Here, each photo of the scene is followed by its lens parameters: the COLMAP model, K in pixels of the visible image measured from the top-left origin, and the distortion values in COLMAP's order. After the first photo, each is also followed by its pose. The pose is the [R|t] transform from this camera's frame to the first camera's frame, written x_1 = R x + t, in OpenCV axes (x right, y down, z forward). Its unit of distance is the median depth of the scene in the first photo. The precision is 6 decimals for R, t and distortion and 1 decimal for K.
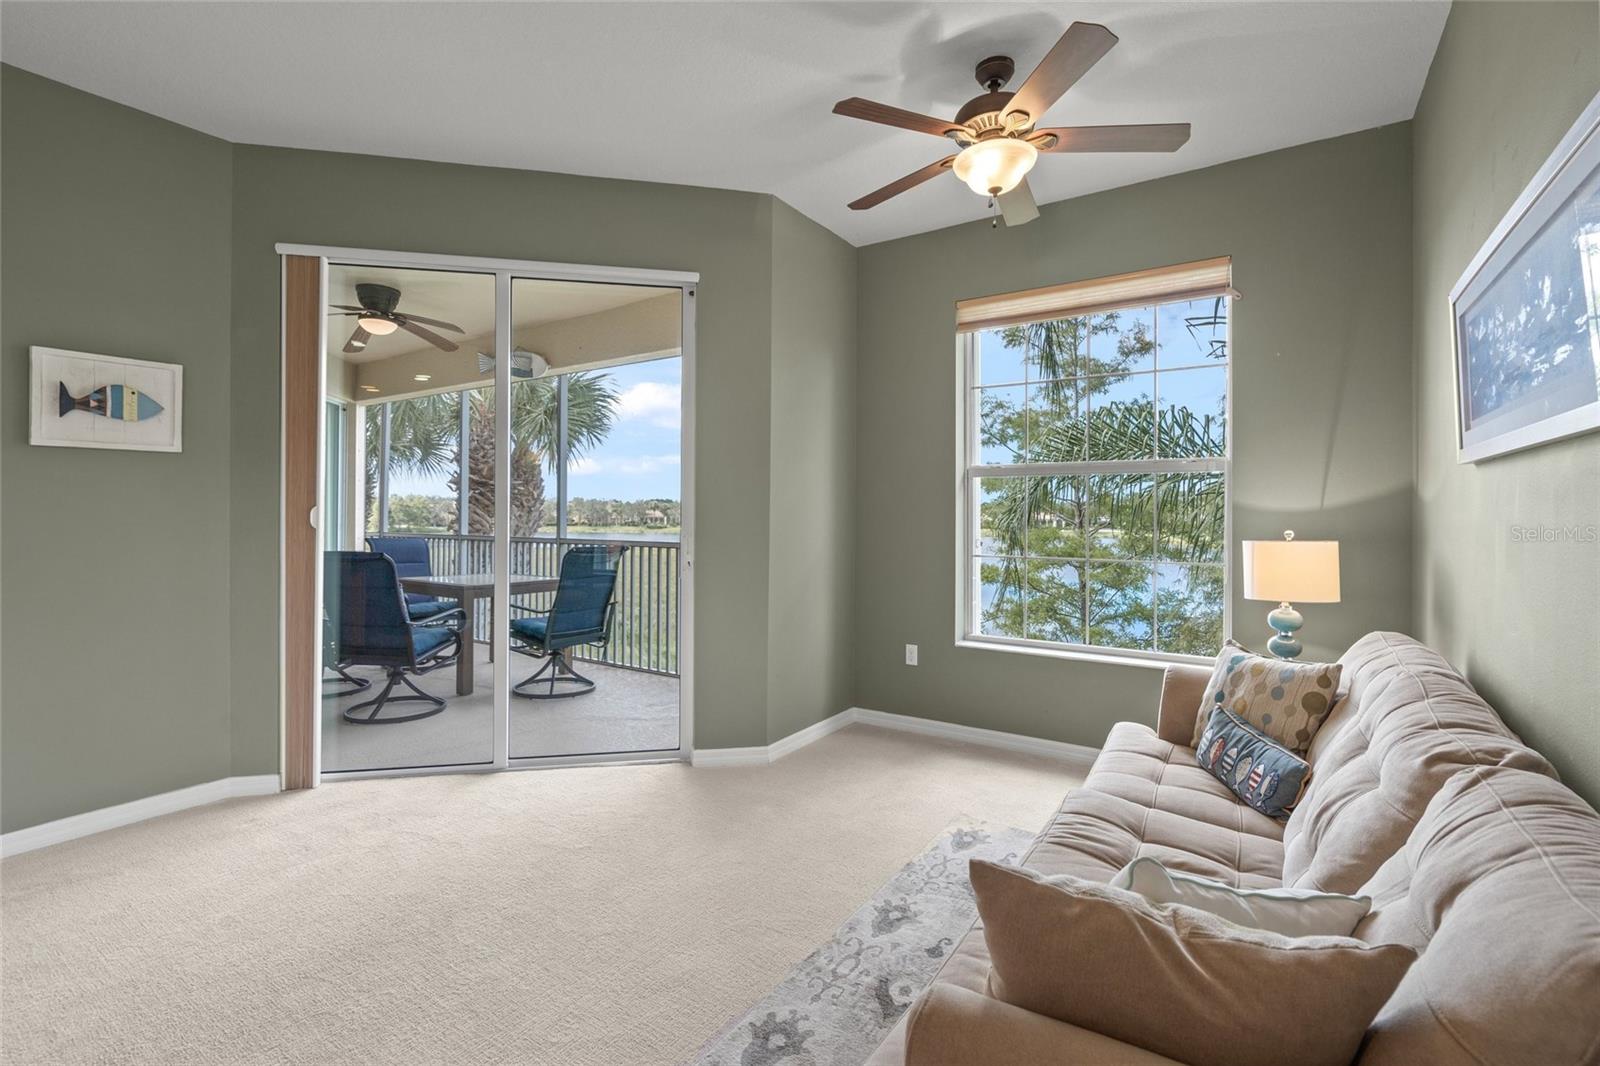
lens RADIAL K [[729.2, 0, 799.8], [0, 729.2, 507.7], [0, 0, 1]] dist [-0.003082, -0.000329]
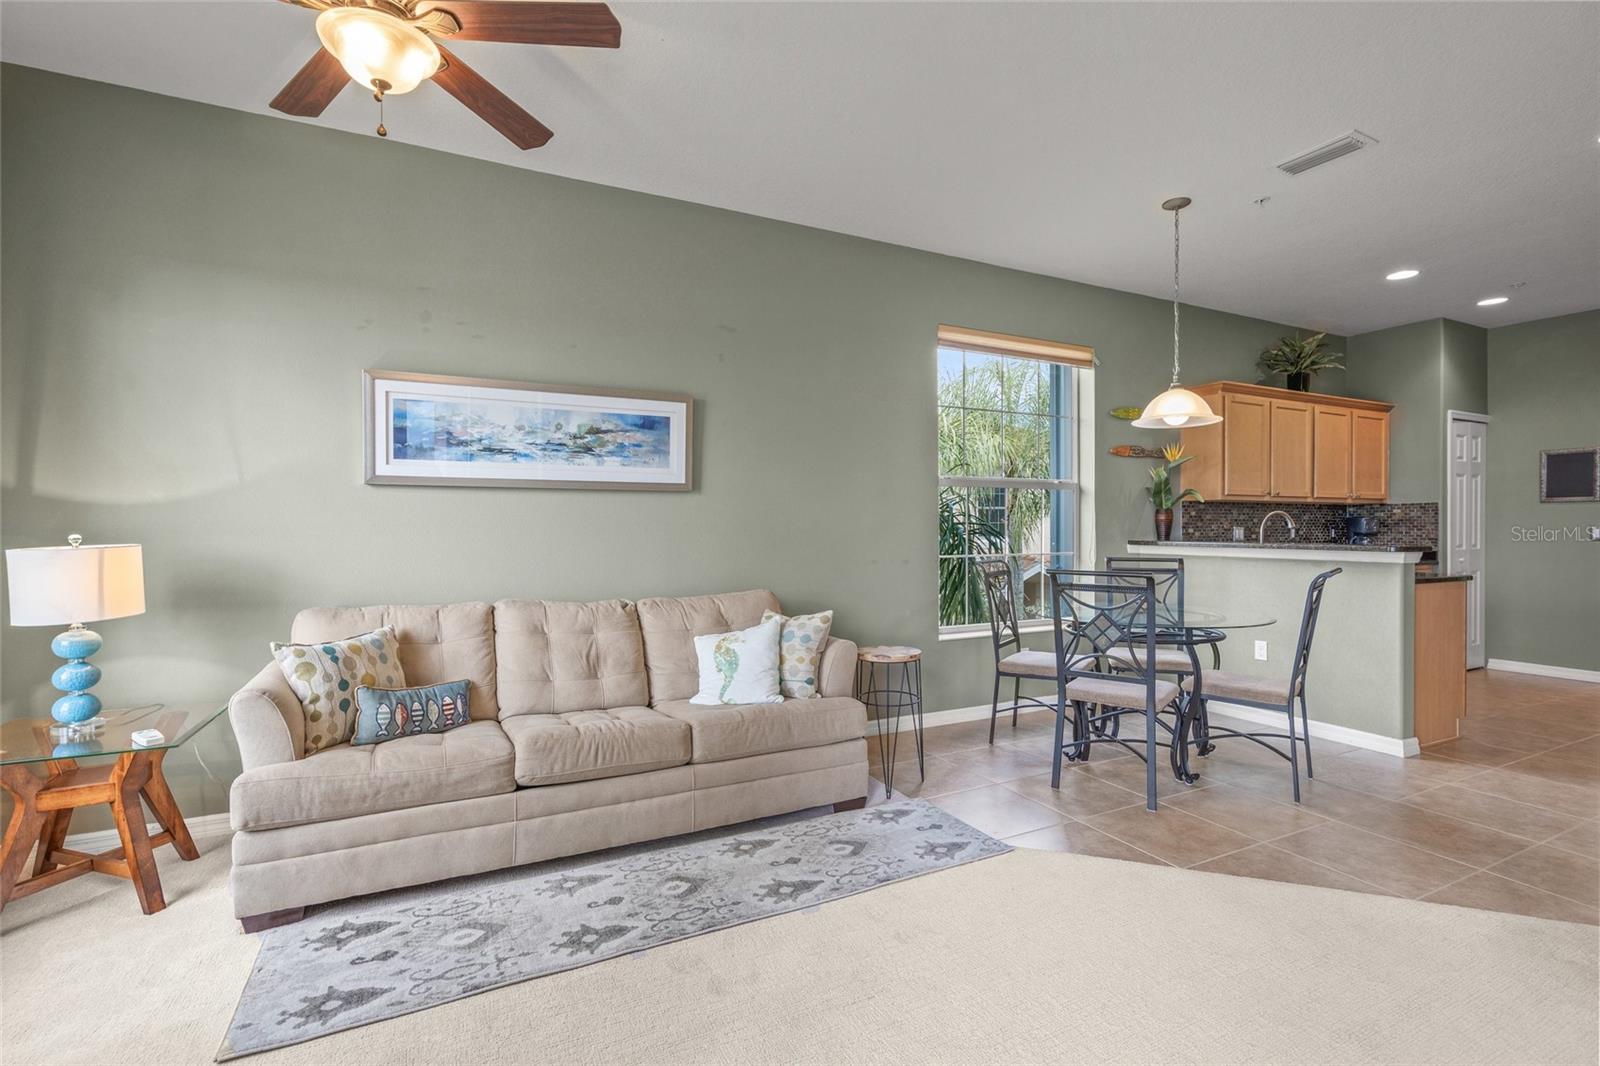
lens RADIAL K [[715.3, 0, 791.6], [0, 715.3, 537.5], [0, 0, 1]] dist [-0.003492, -0.000227]
pose [[-0.862837, -0.010519, 0.505373, -0.447967], [-0.005227, 0.999916, 0.011888, 0.021596], [-0.505456, 0.007616, -0.862819, 1.336659]]
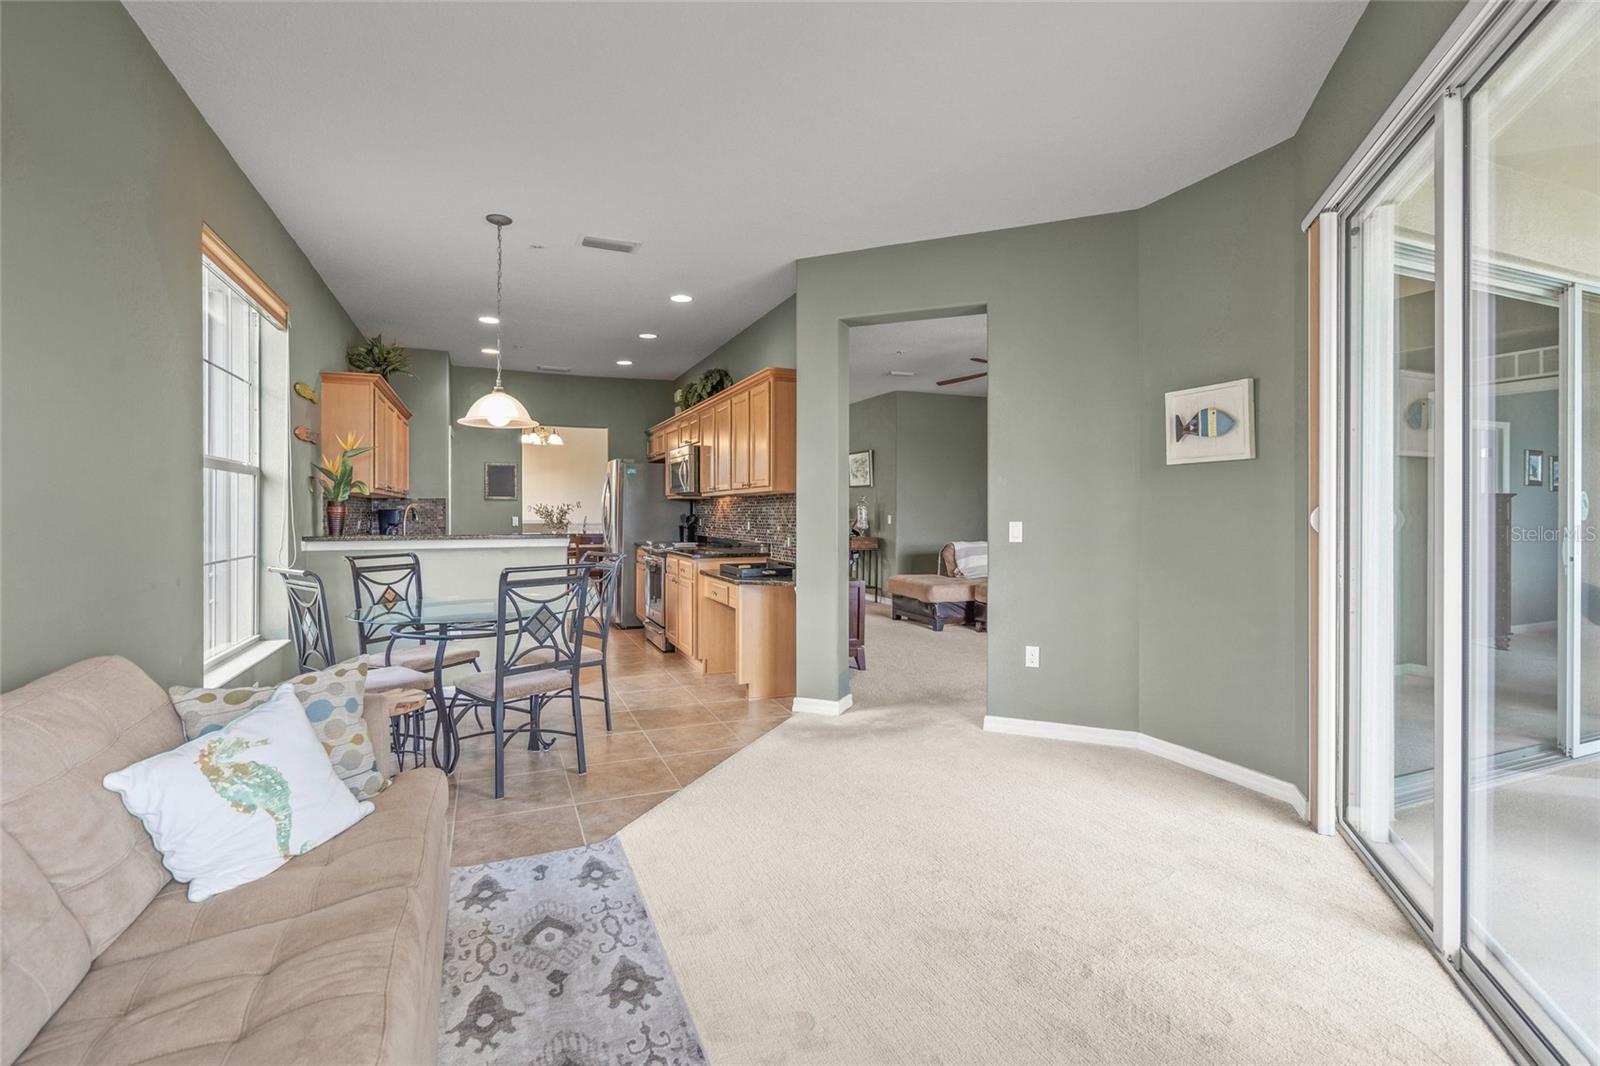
lens RADIAL K [[736.9, 0, 786.4], [0, 736.9, 513.3], [0, 0, 1]] dist [-0.001461, -0.000009]
pose [[-0.562339, -0.001536, -0.826905, 0.471858], [0.004228, 0.999980, -0.004733, 0.007632], [0.826896, -0.006158, -0.562322, 1.128236]]
